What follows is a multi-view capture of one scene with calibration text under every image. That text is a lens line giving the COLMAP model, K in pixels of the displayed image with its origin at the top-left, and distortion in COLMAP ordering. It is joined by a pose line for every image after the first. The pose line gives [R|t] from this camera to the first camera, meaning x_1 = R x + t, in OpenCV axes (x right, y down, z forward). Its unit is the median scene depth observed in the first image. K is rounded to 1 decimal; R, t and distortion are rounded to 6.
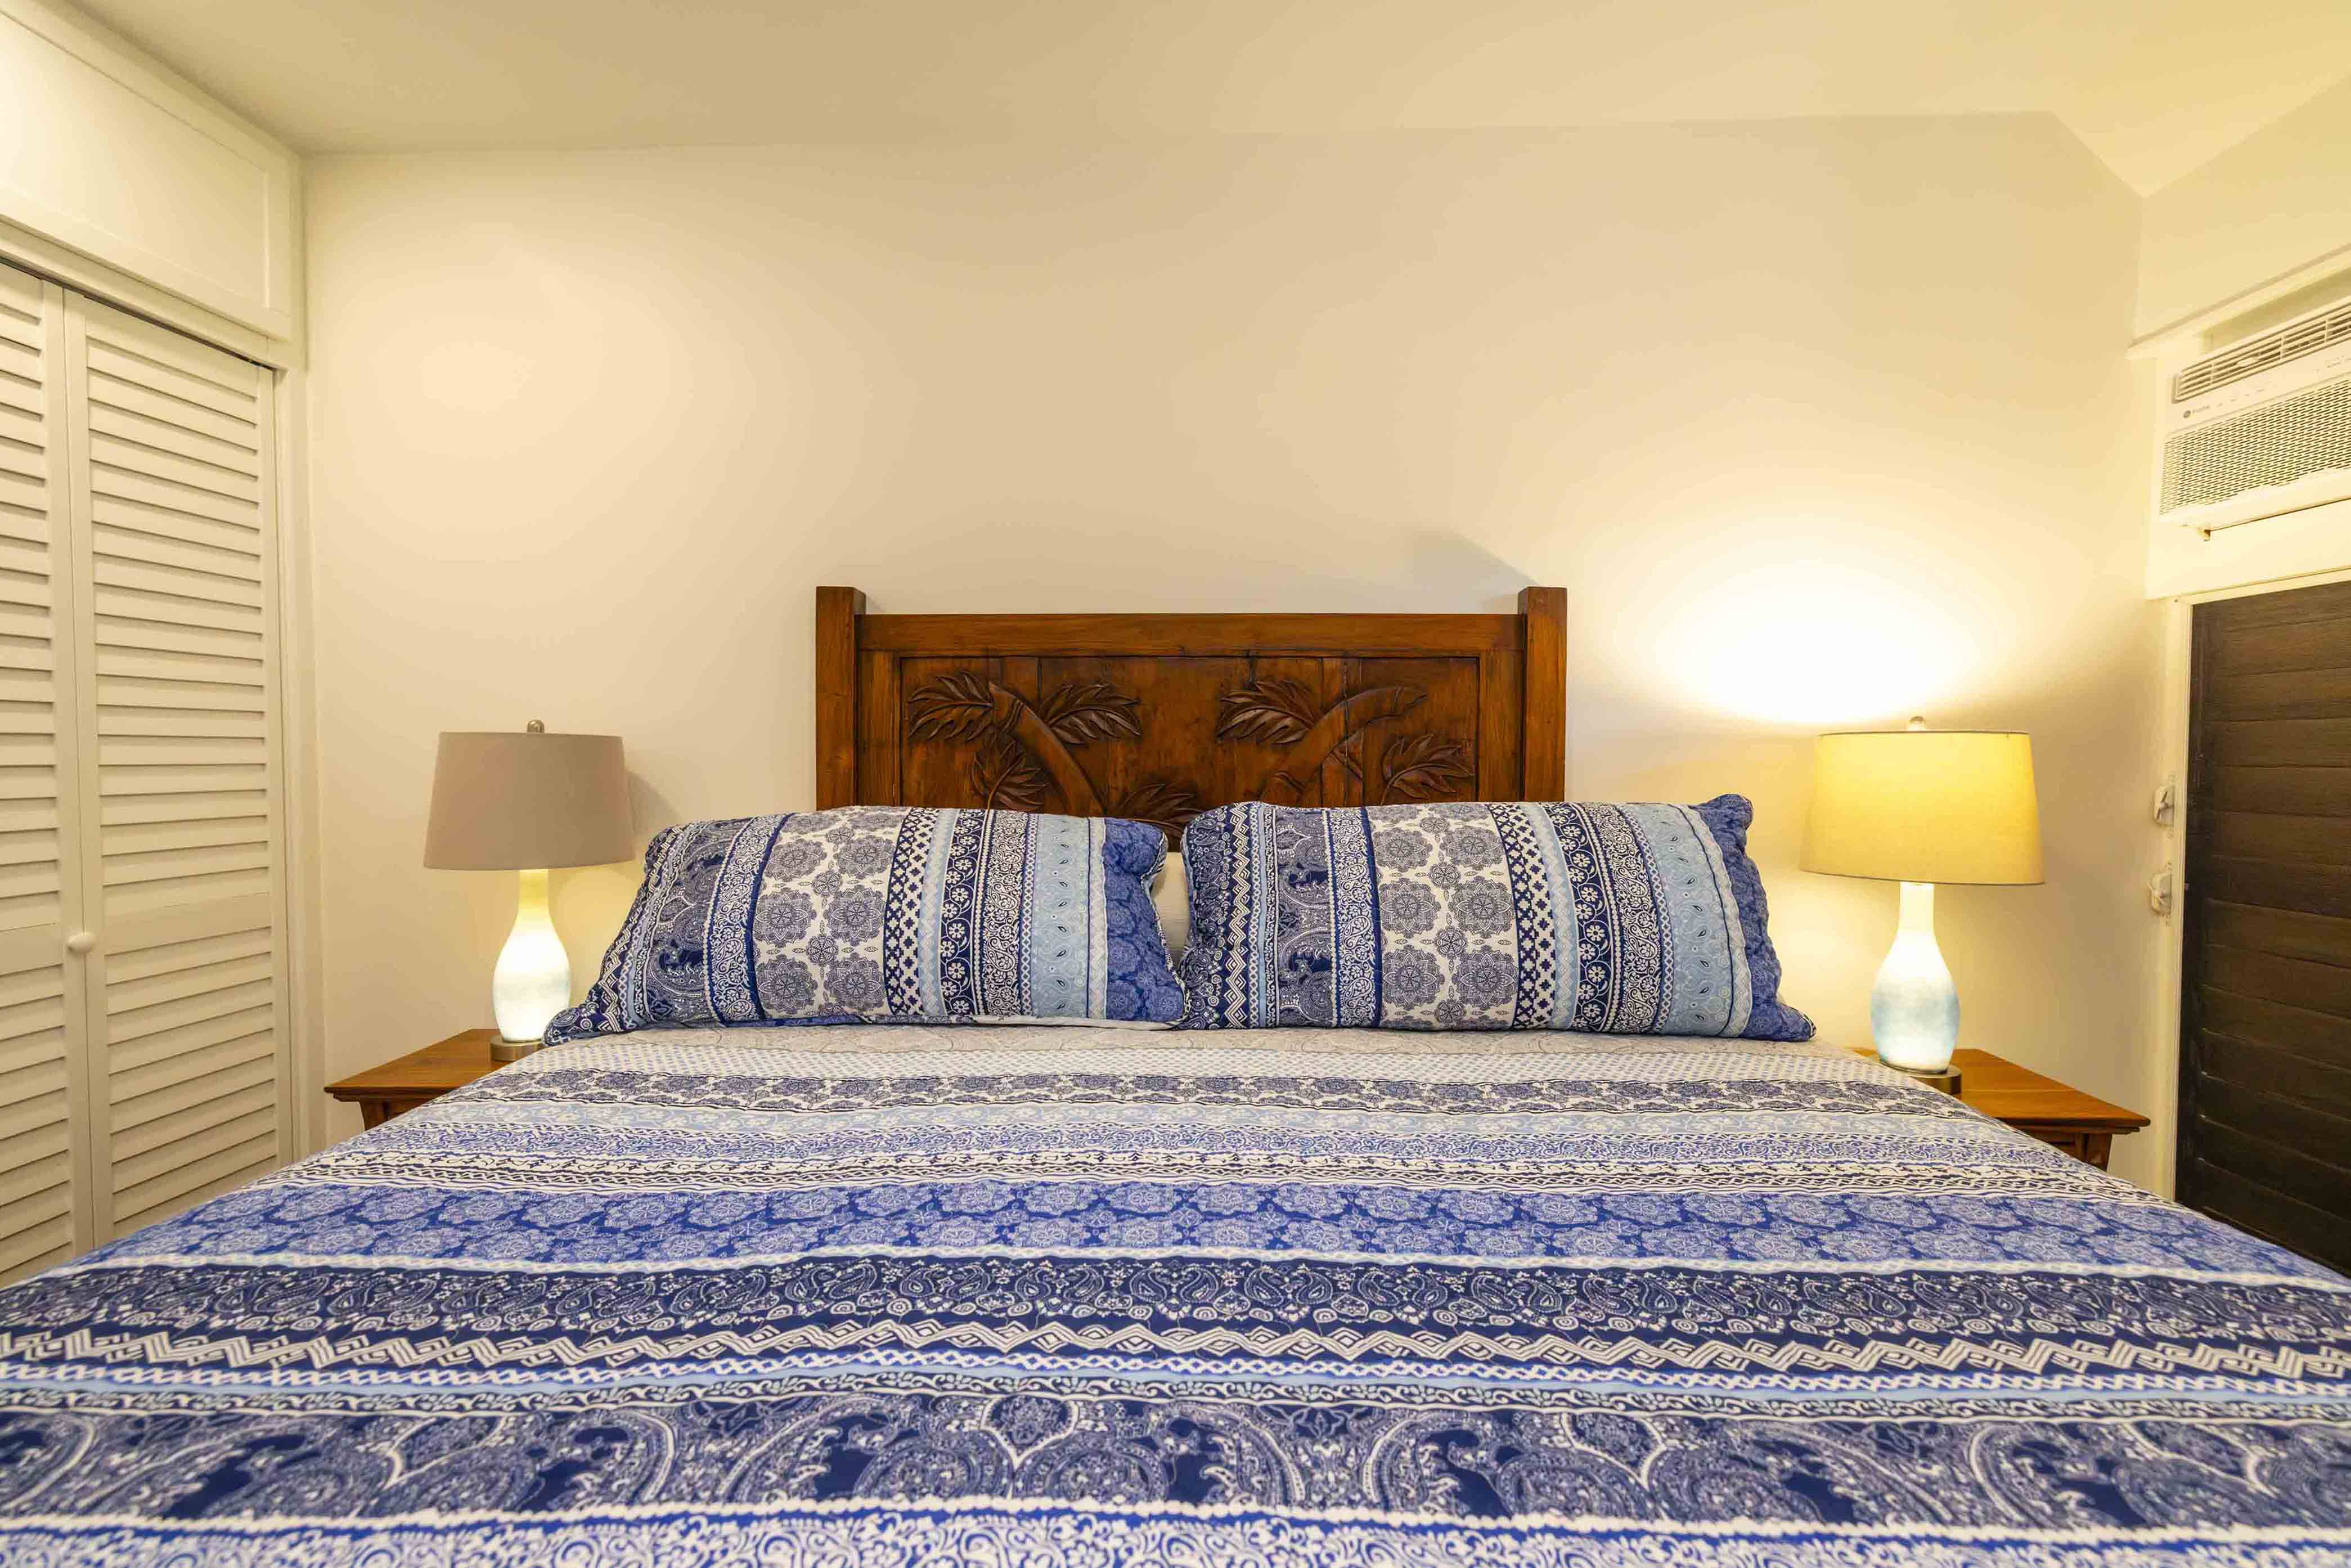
lens RADIAL K [[994.1, 0, 1175.5], [0, 994.1, 784.0], [0, 0, 1]] dist [-0.000542, -0.000031]
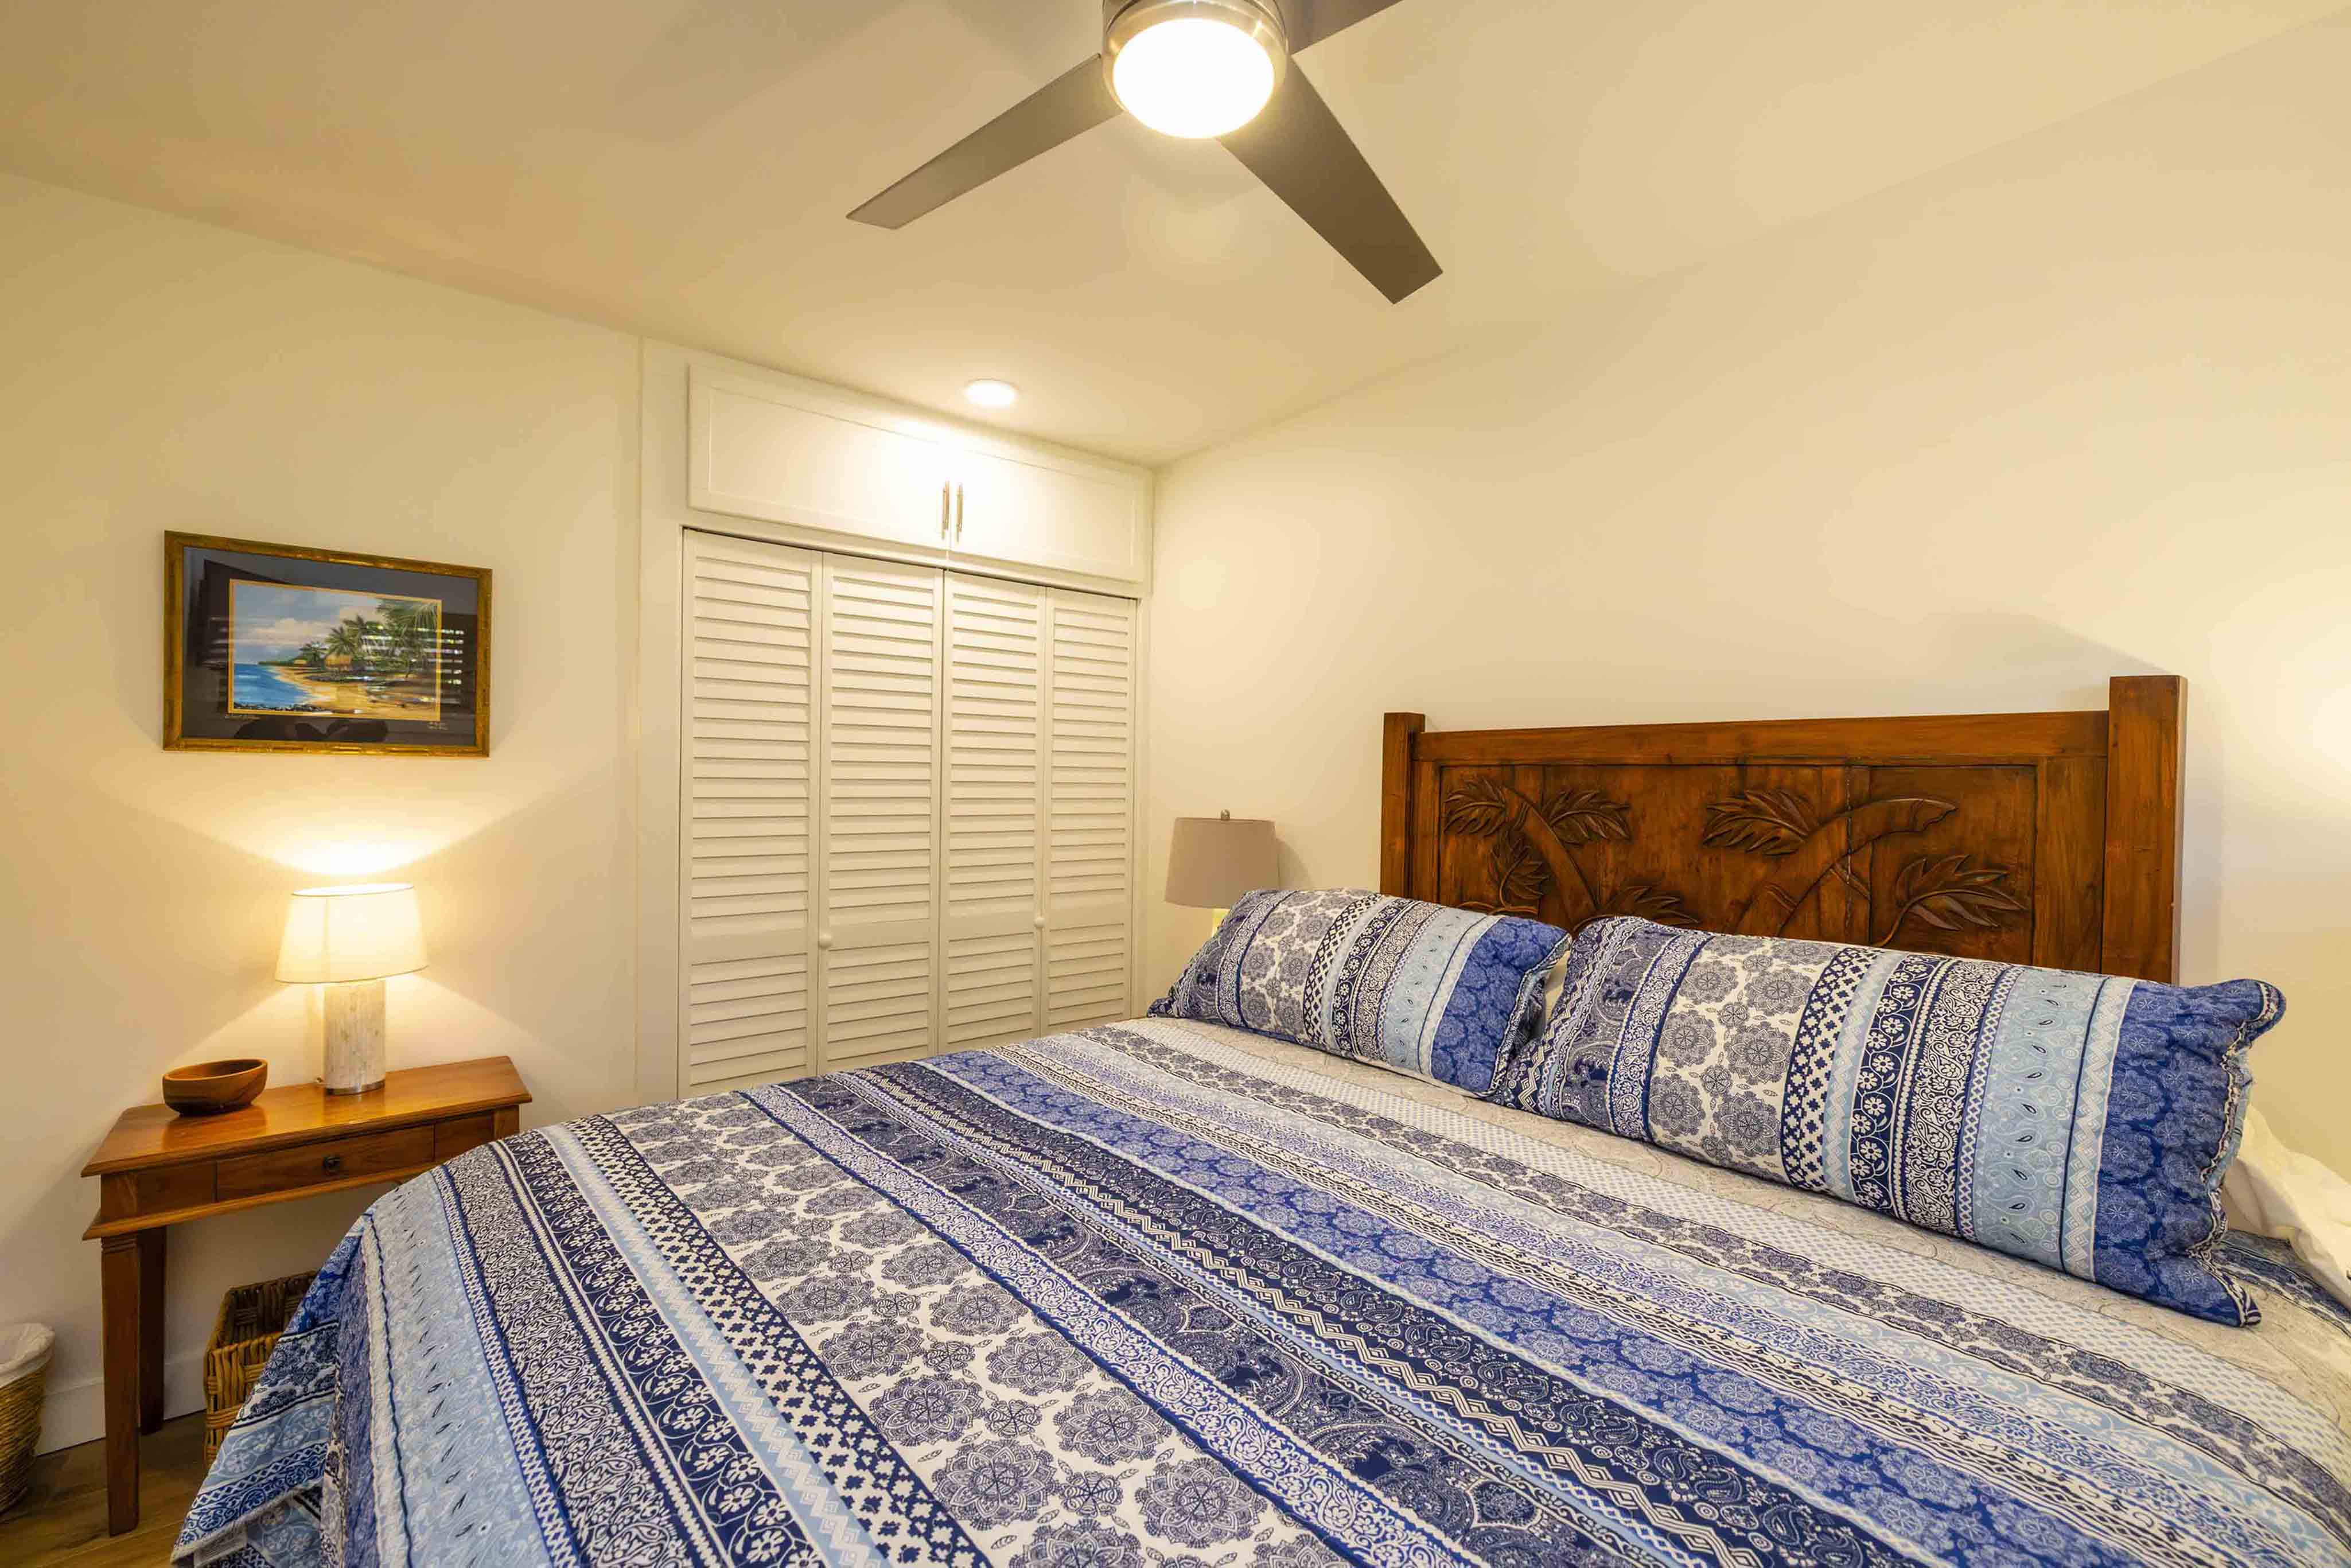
lens RADIAL K [[986.0, 0, 1175.5], [0, 986.0, 784.0], [0, 0, 1]] dist [-0.000576, 0.000024]
pose [[0.660128, 0.008762, -0.751102, 0.660588], [-0.034306, 0.999240, -0.018494, -0.107321], [0.750370, 0.037976, 0.659927, -0.101648]]
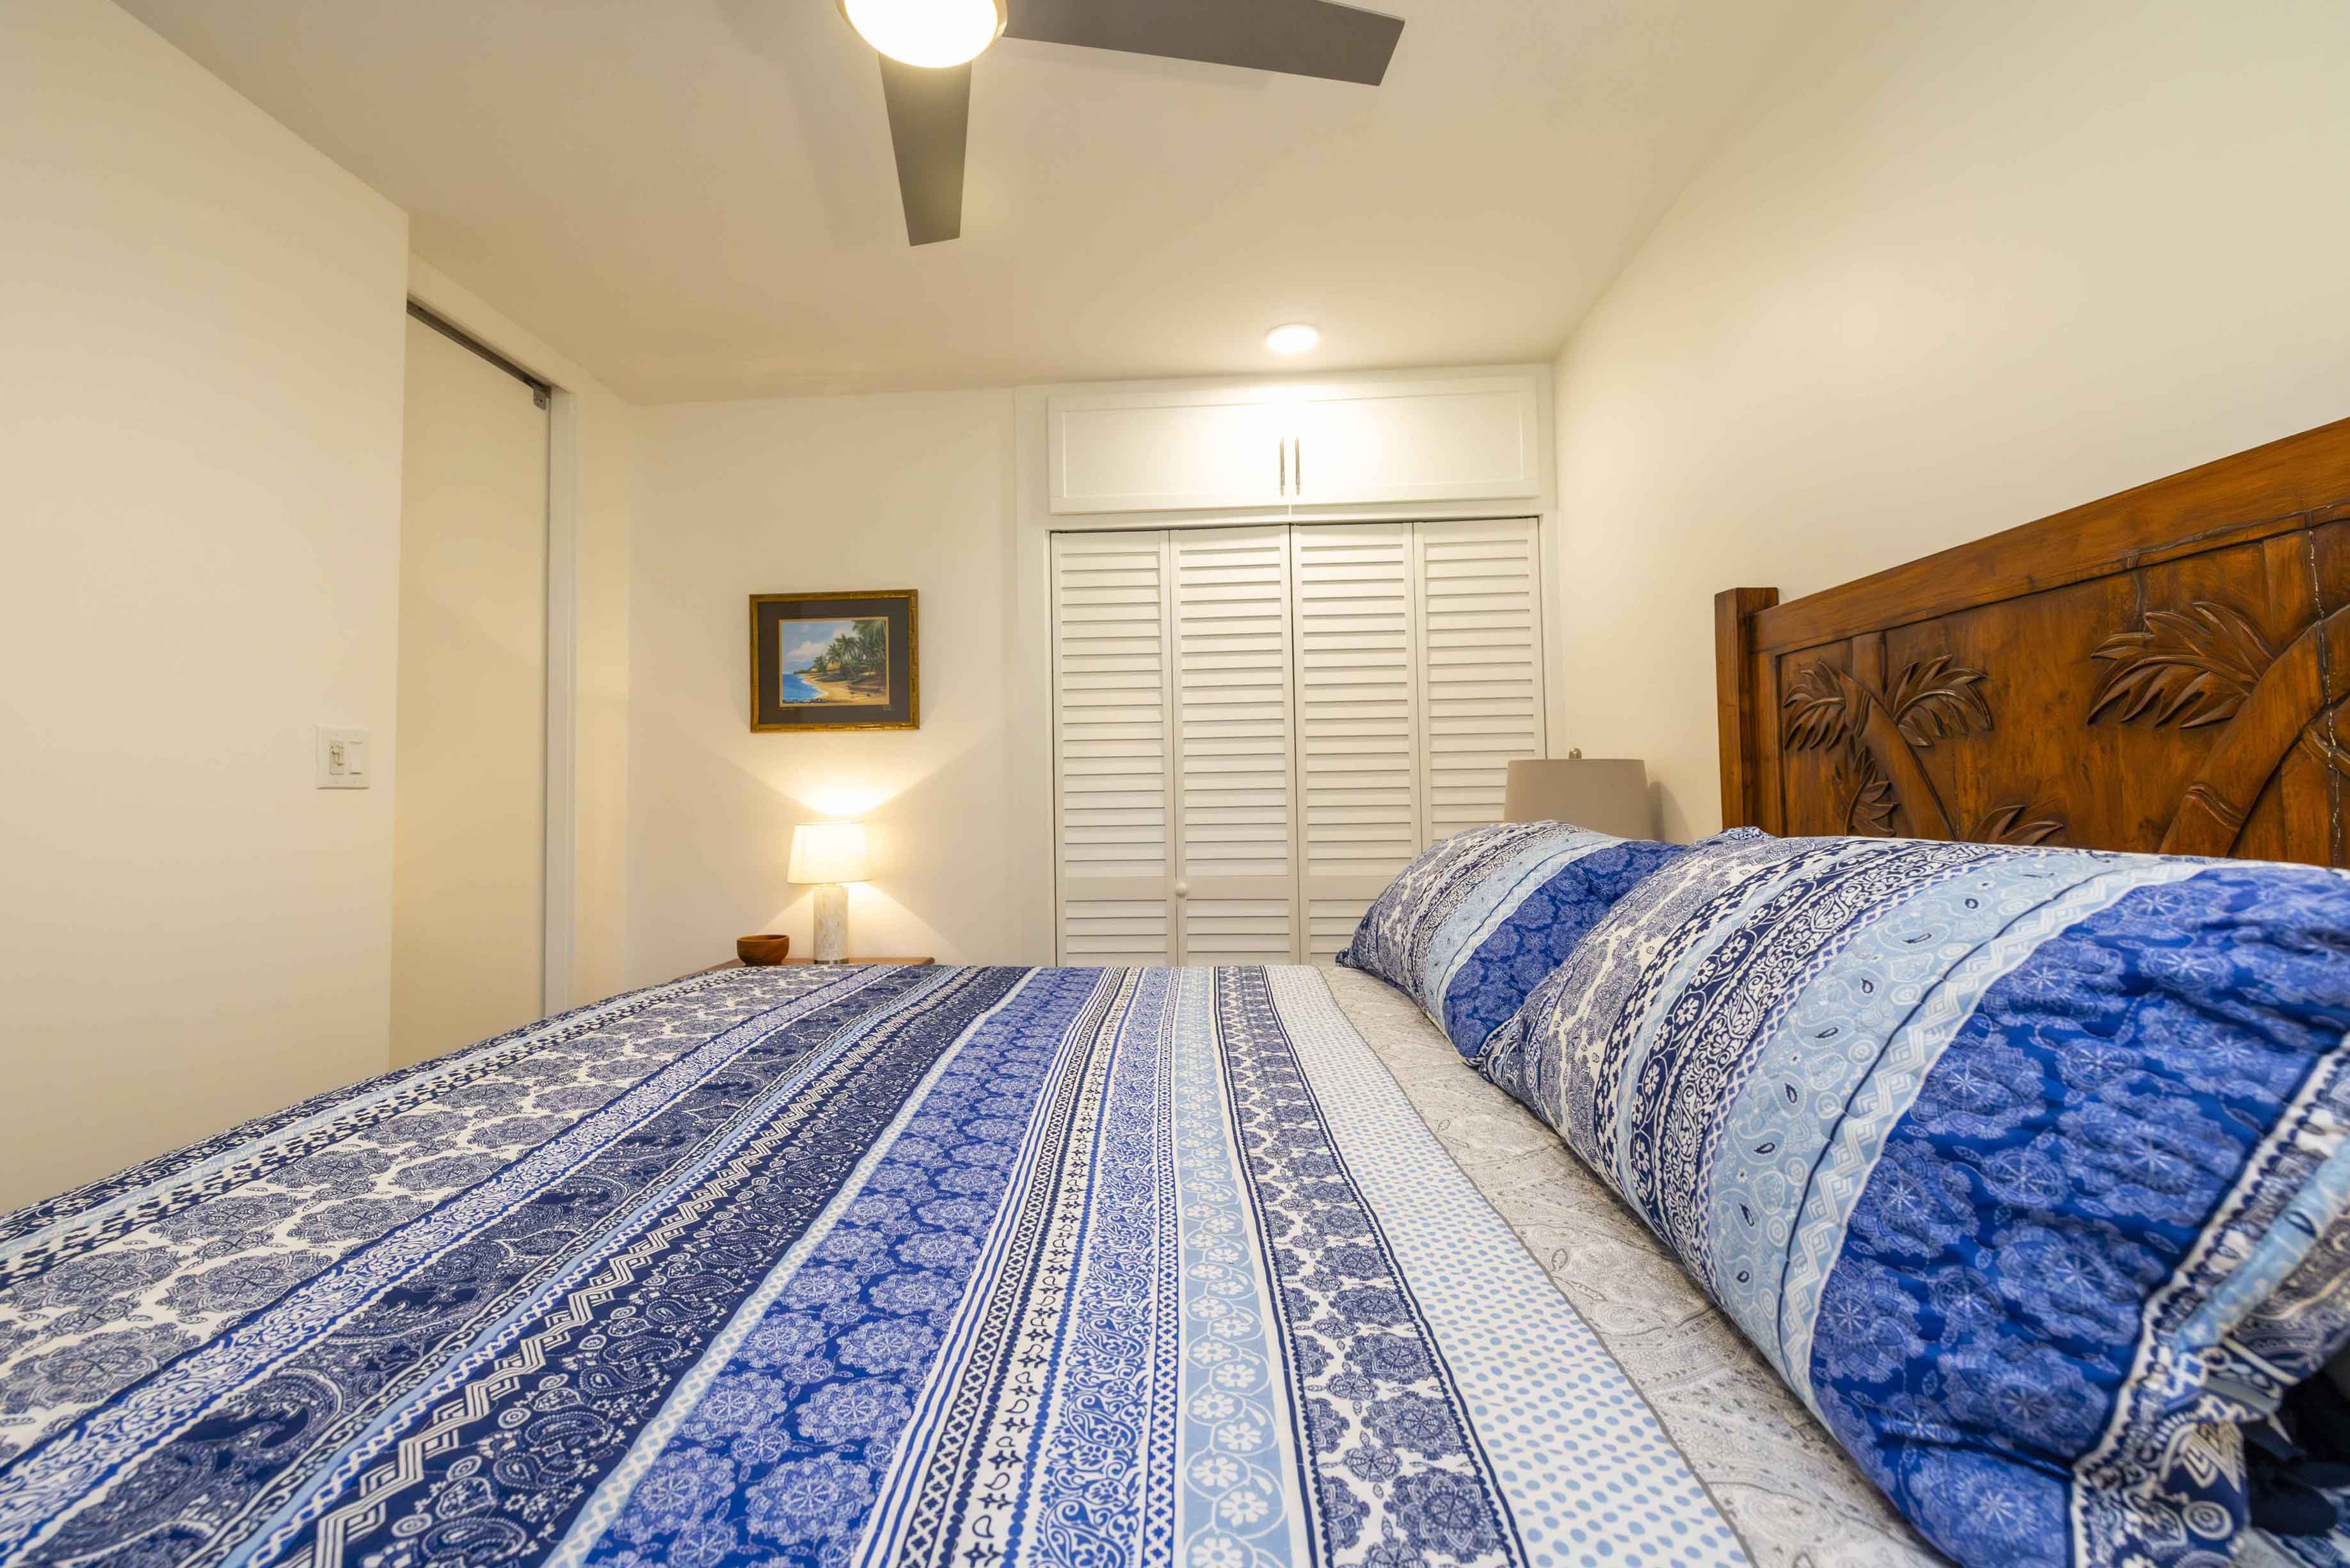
lens RADIAL K [[1034.8, 0, 1142.8], [0, 1034.8, 743.6], [0, 0, 1]] dist [0.000046, -0.000055]
pose [[-0.025503, -0.050079, -0.998420, 0.963608], [-0.013186, 0.998674, -0.049755, 0.001336], [0.999588, 0.011897, -0.026129, 0.718179]]
